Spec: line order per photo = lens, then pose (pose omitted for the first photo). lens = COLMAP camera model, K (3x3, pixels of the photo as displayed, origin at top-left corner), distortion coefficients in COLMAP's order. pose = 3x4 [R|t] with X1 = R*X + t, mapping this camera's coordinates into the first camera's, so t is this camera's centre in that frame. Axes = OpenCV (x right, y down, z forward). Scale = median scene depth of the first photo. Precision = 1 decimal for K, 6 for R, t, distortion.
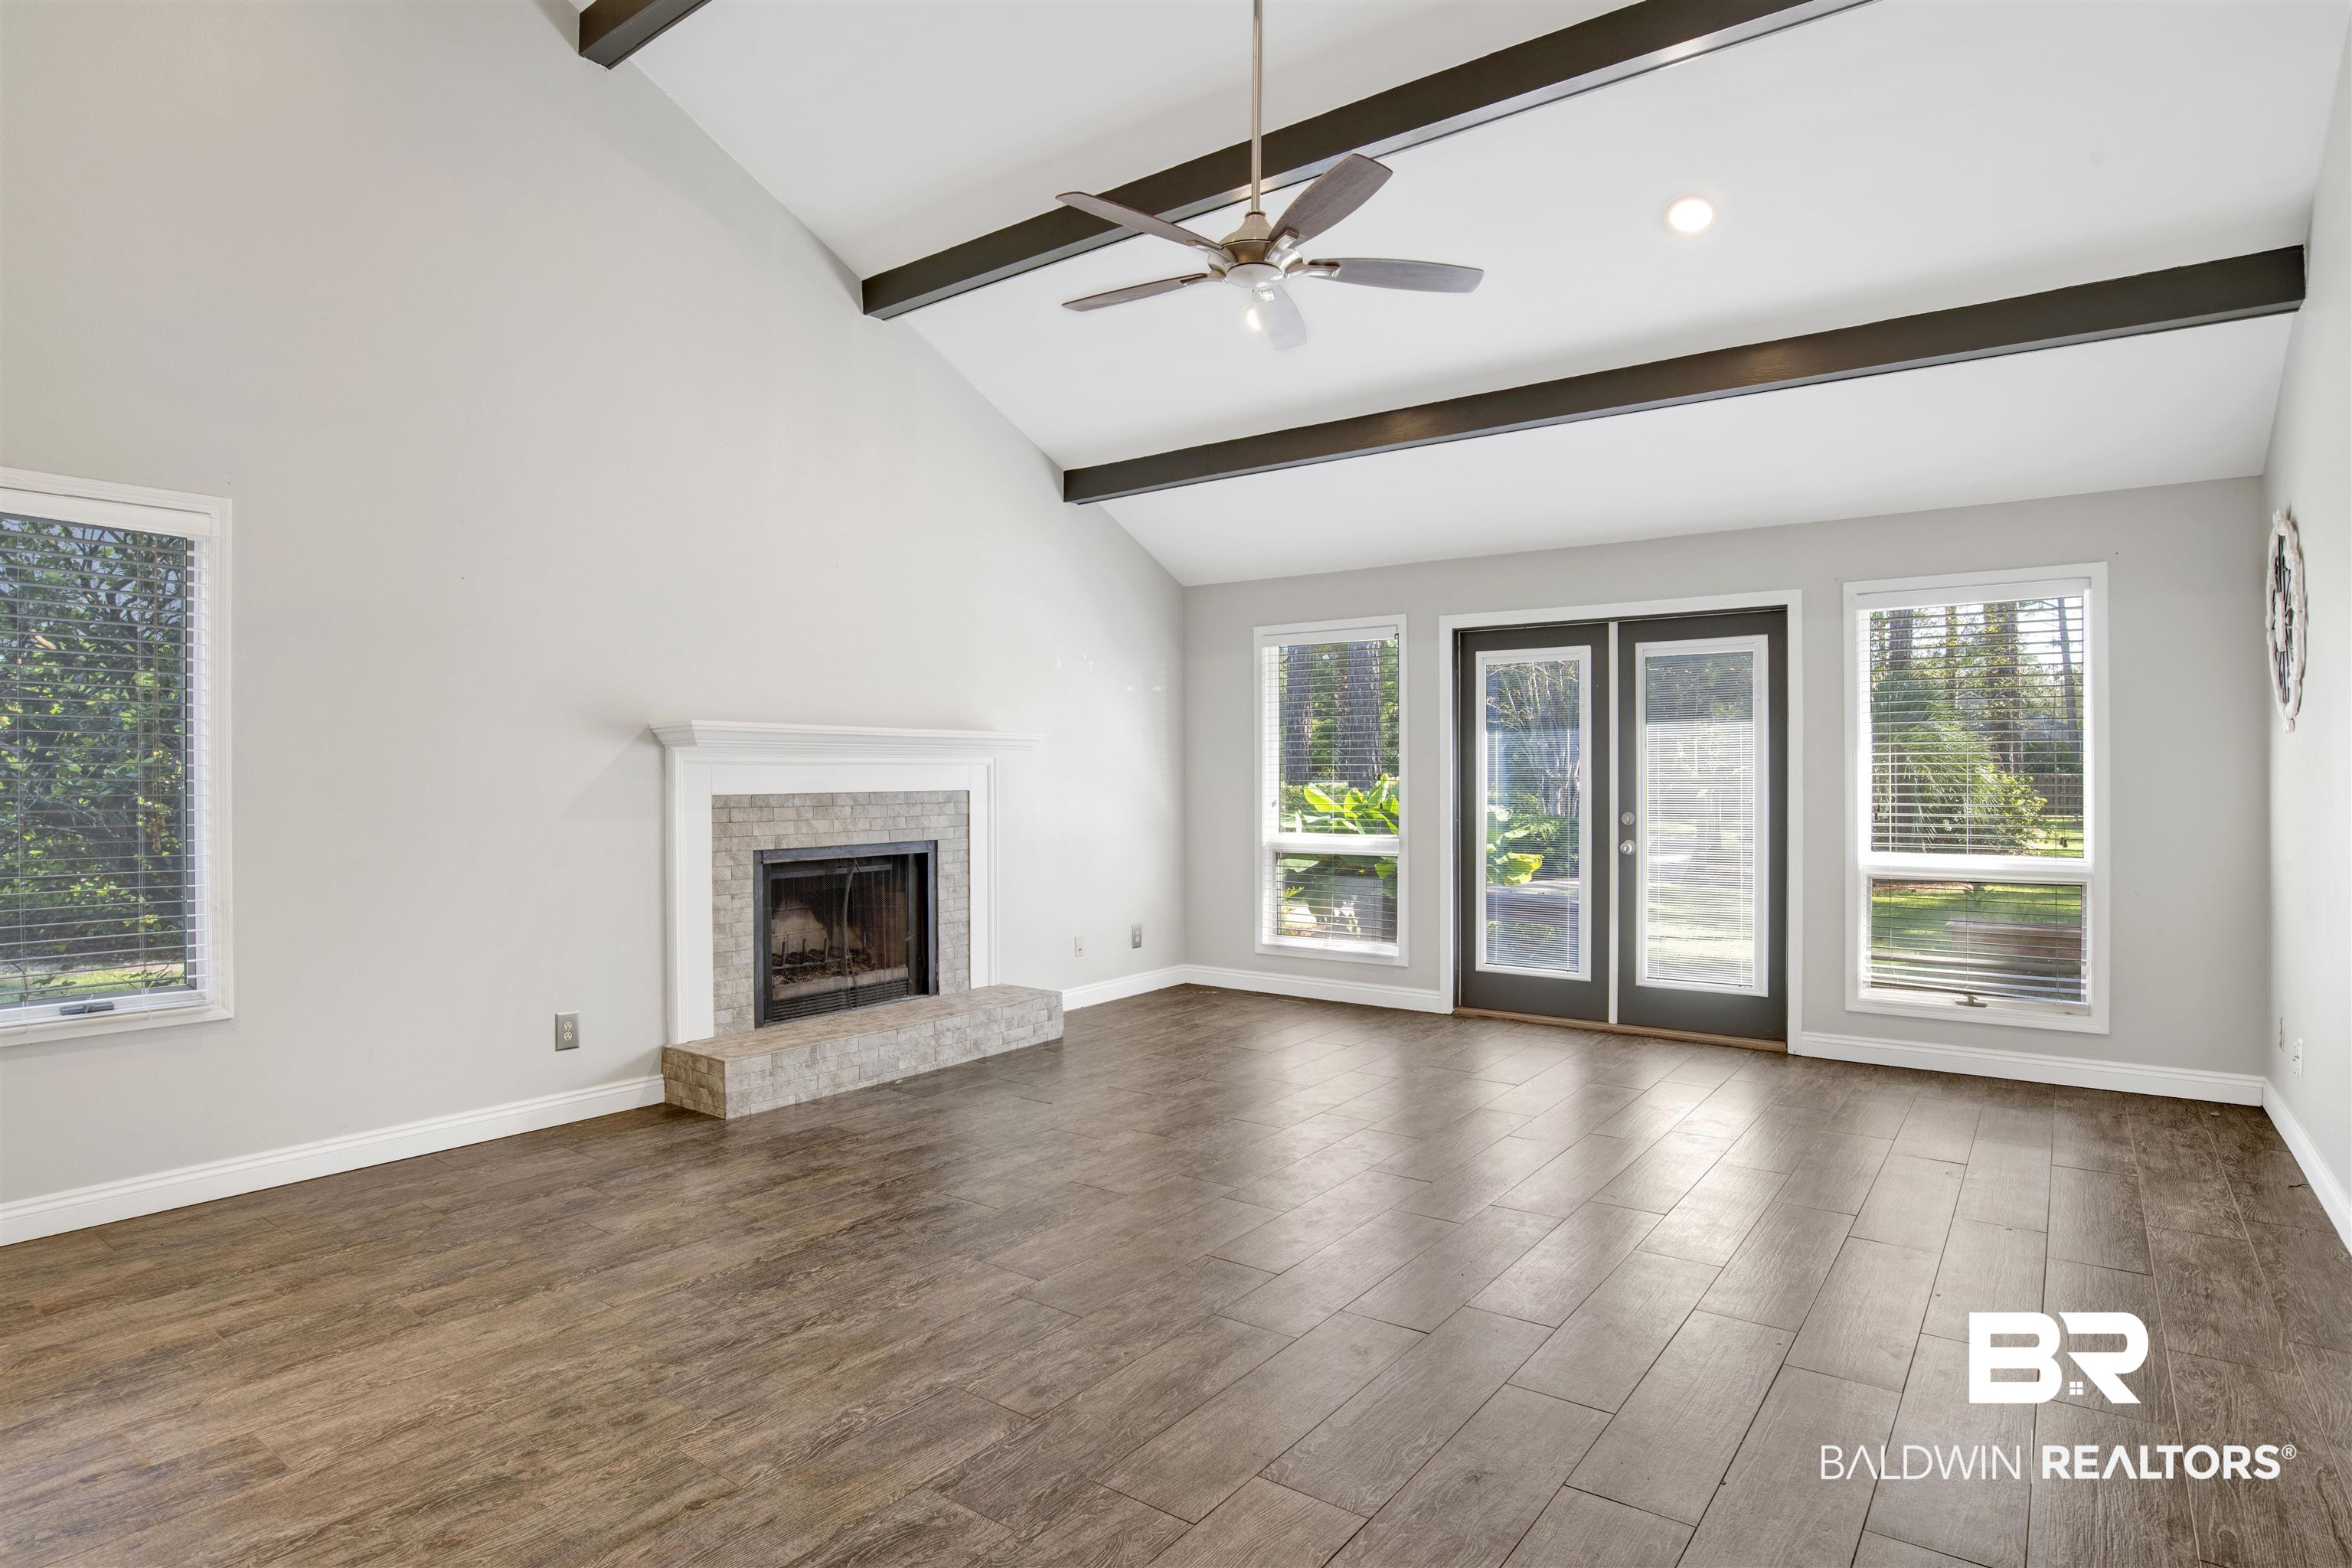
lens RADIAL K [[1245.0, 0, 1178.8], [0, 1245.0, 785.5], [0, 0, 1]] dist [-0.068582, 0.021392]
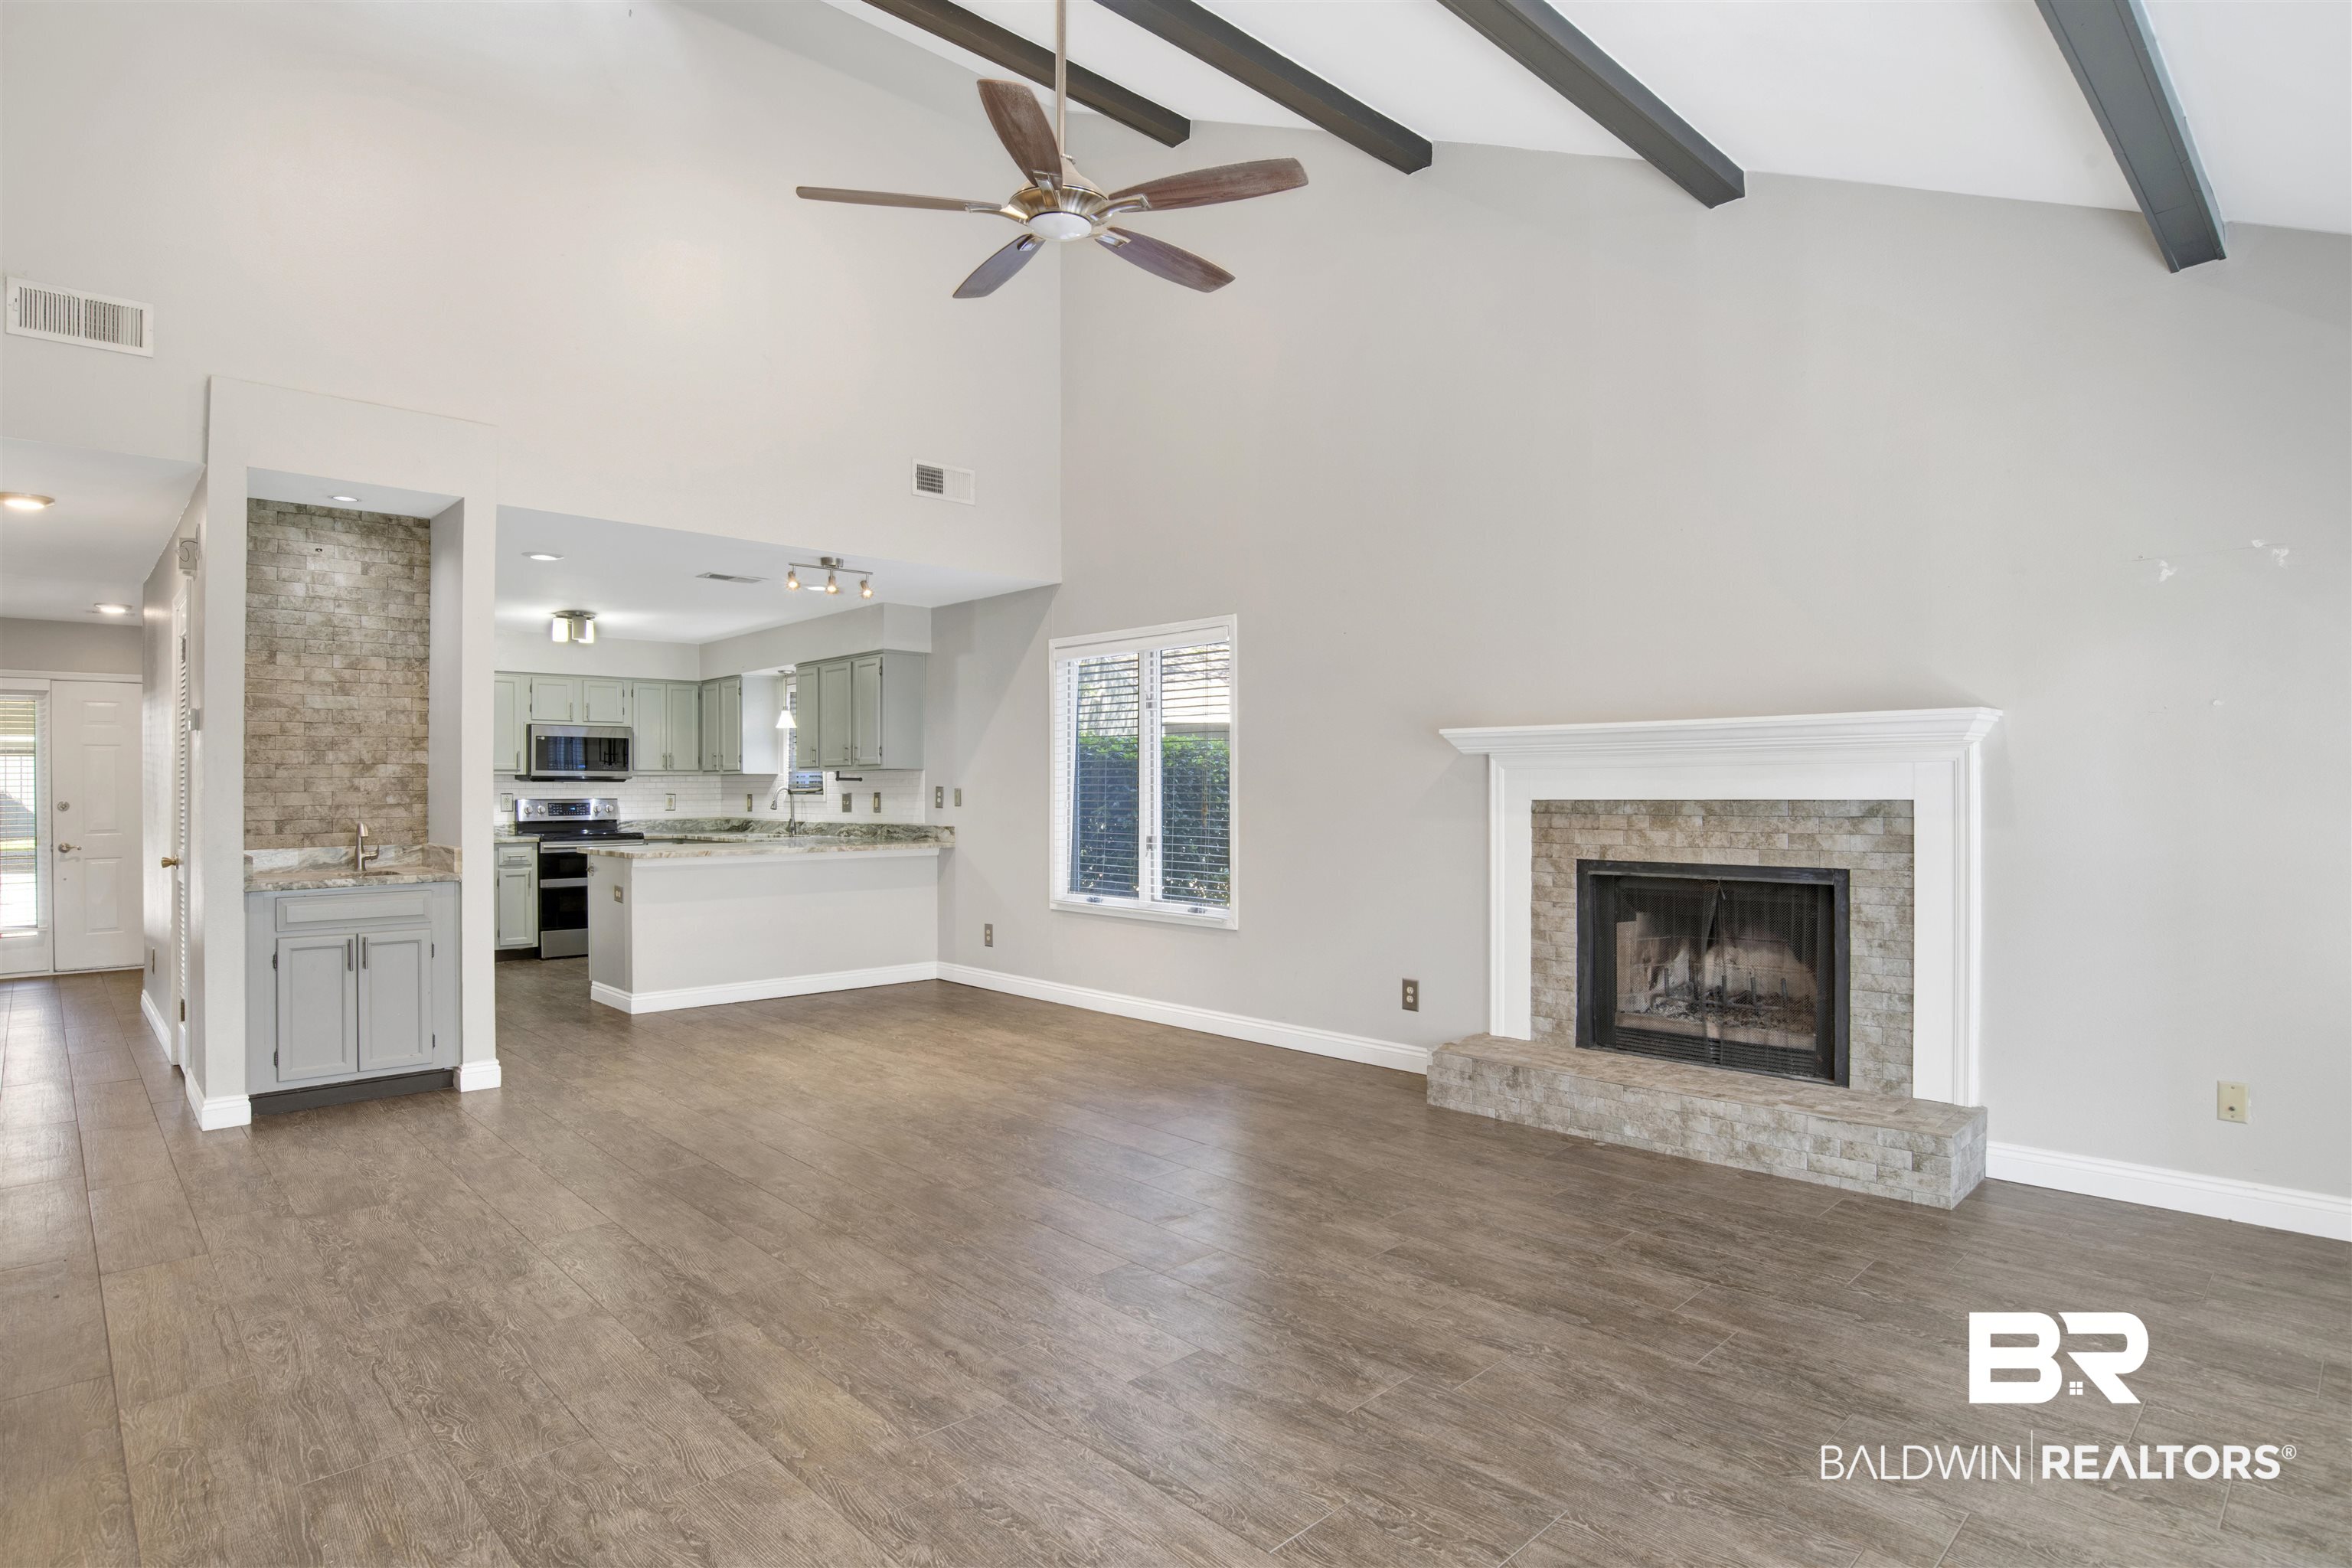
lens RADIAL K [[1245.0, 0, 1168.8], [0, 1245.0, 776.0], [0, 0, 1]] dist [-0.068582, 0.021392]
pose [[-0.177613, -0.006057, -0.984082, 0.618982], [0.000375, 0.999981, -0.006223, -0.005539], [0.984100, -0.001475, -0.177607, 0.817187]]
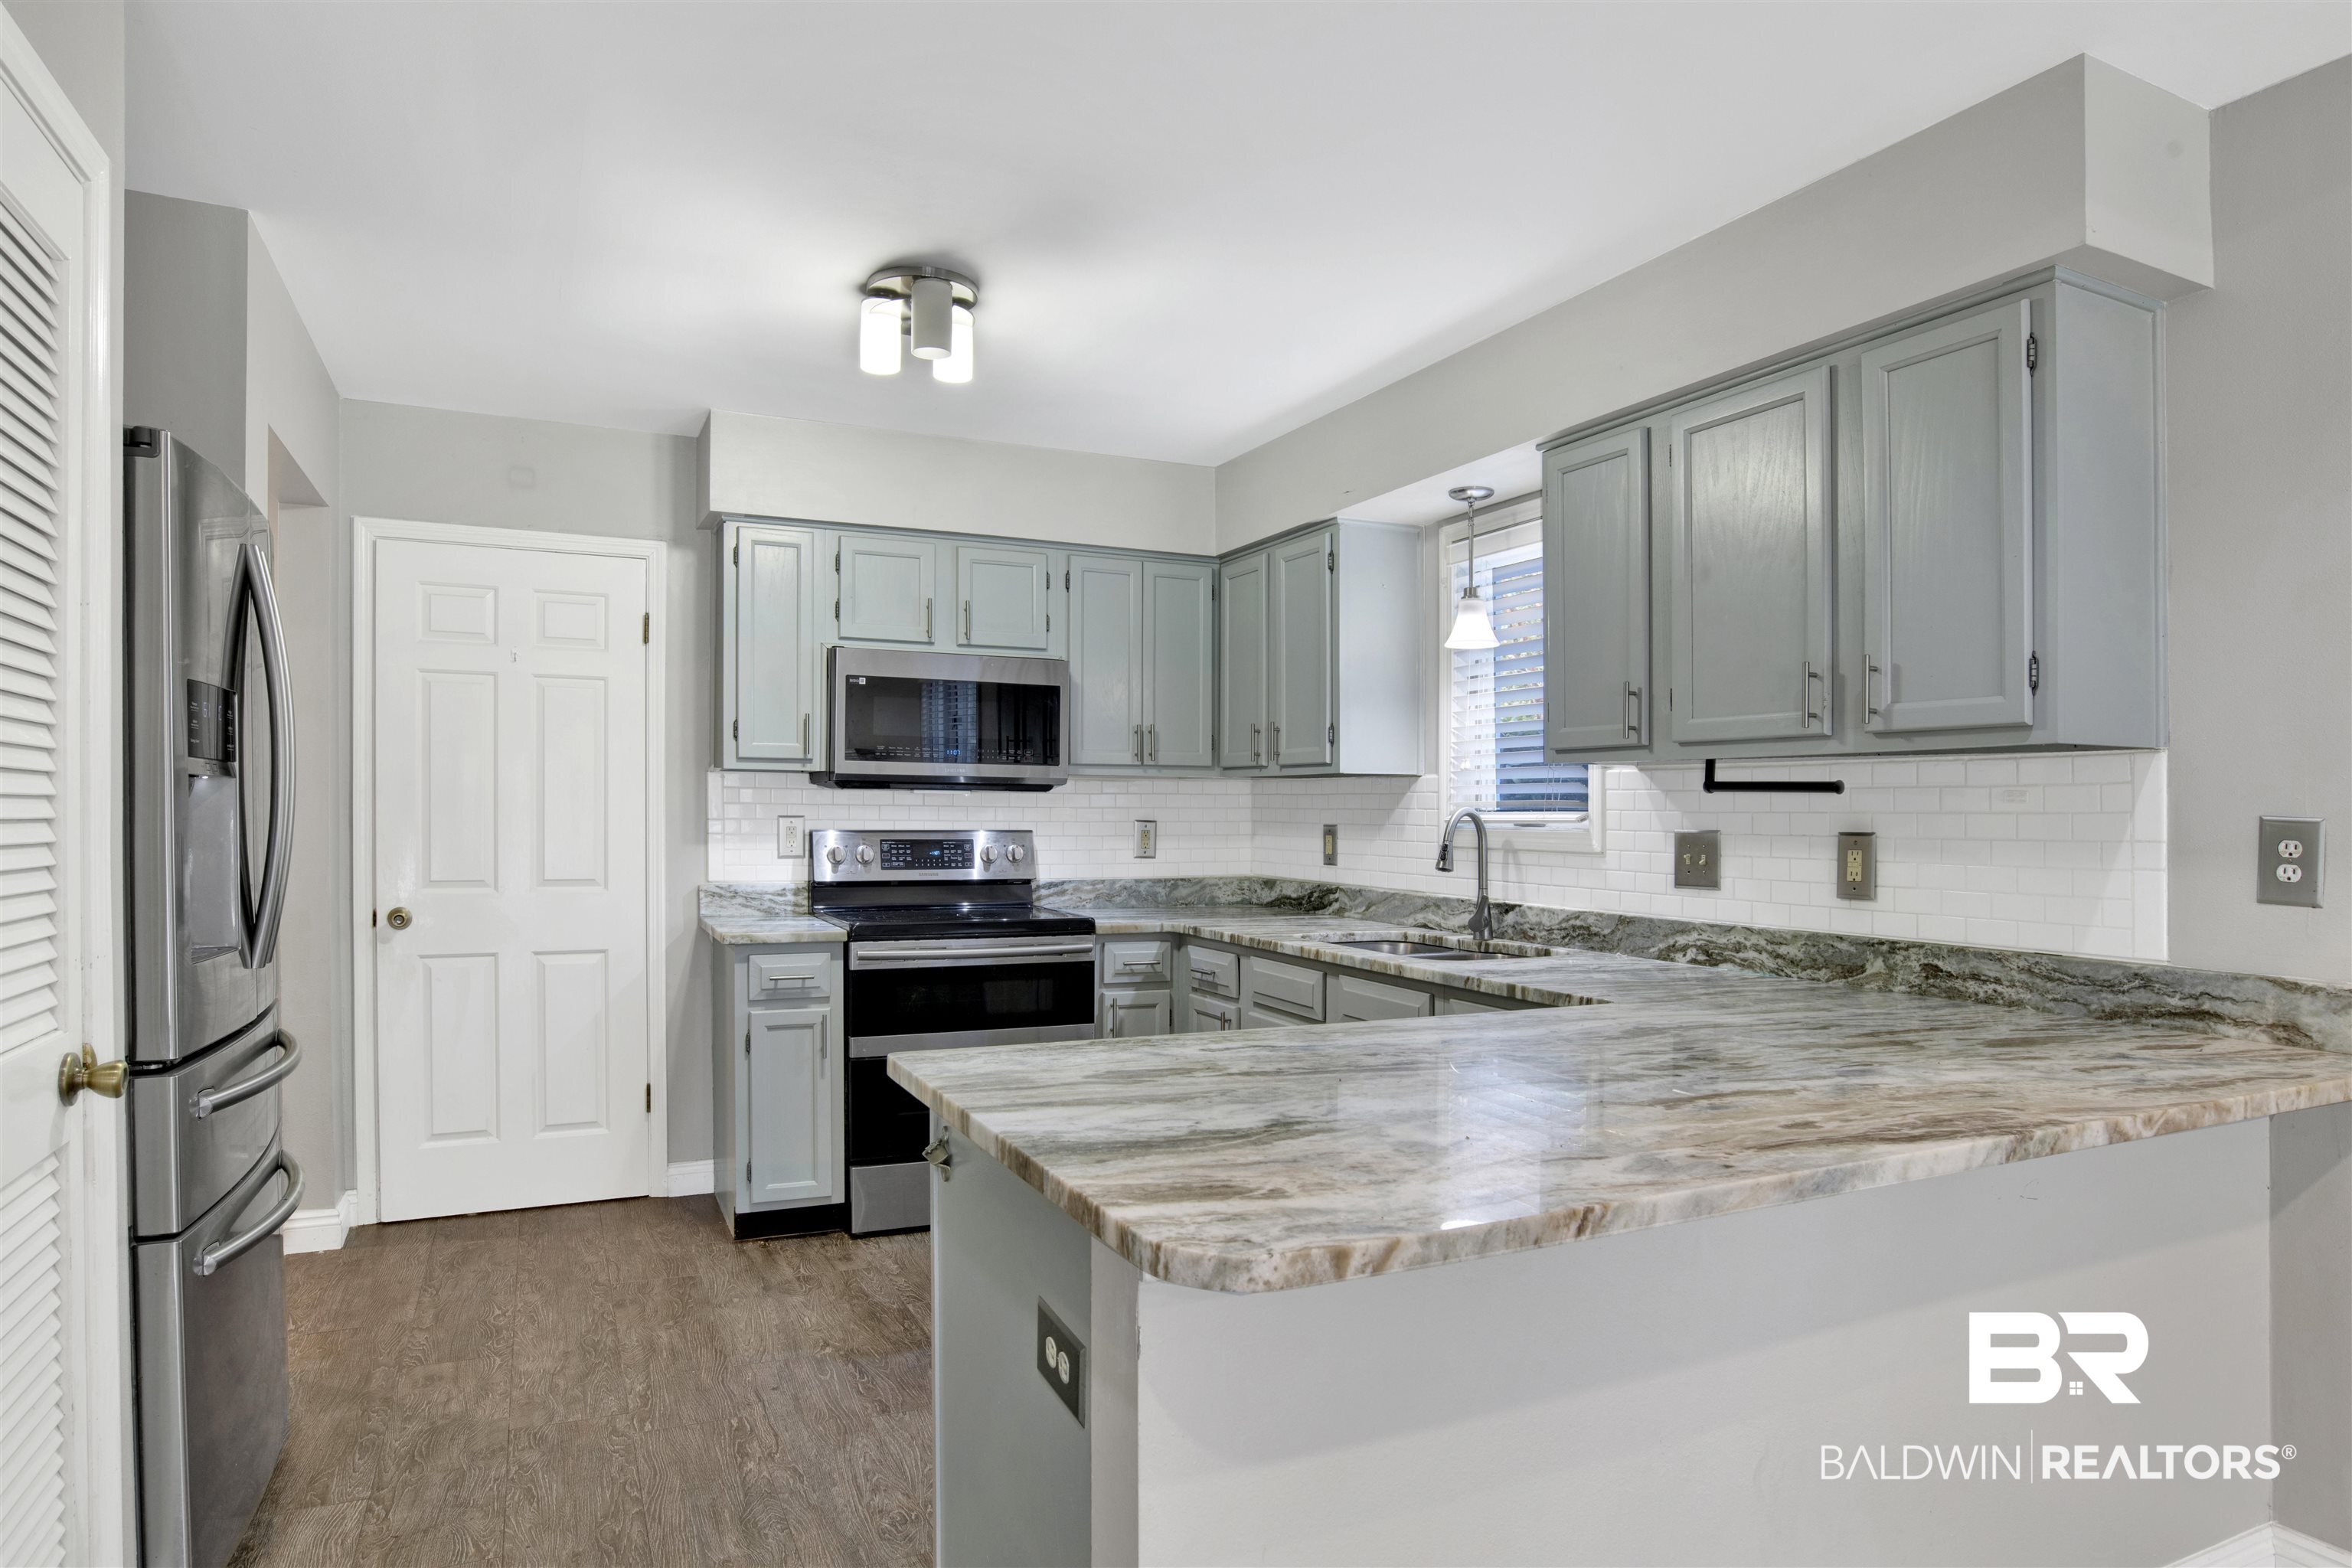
lens RADIAL K [[1321.9, 0, 1167.7], [0, 1321.9, 842.2], [0, 0, 1]] dist [-0.059226, 0.008287]
pose [[-0.472658, 0.022313, -0.880964, -0.338829], [-0.010089, 0.999477, 0.030728, -0.003100], [0.881188, 0.023412, -0.472185, 0.154476]]
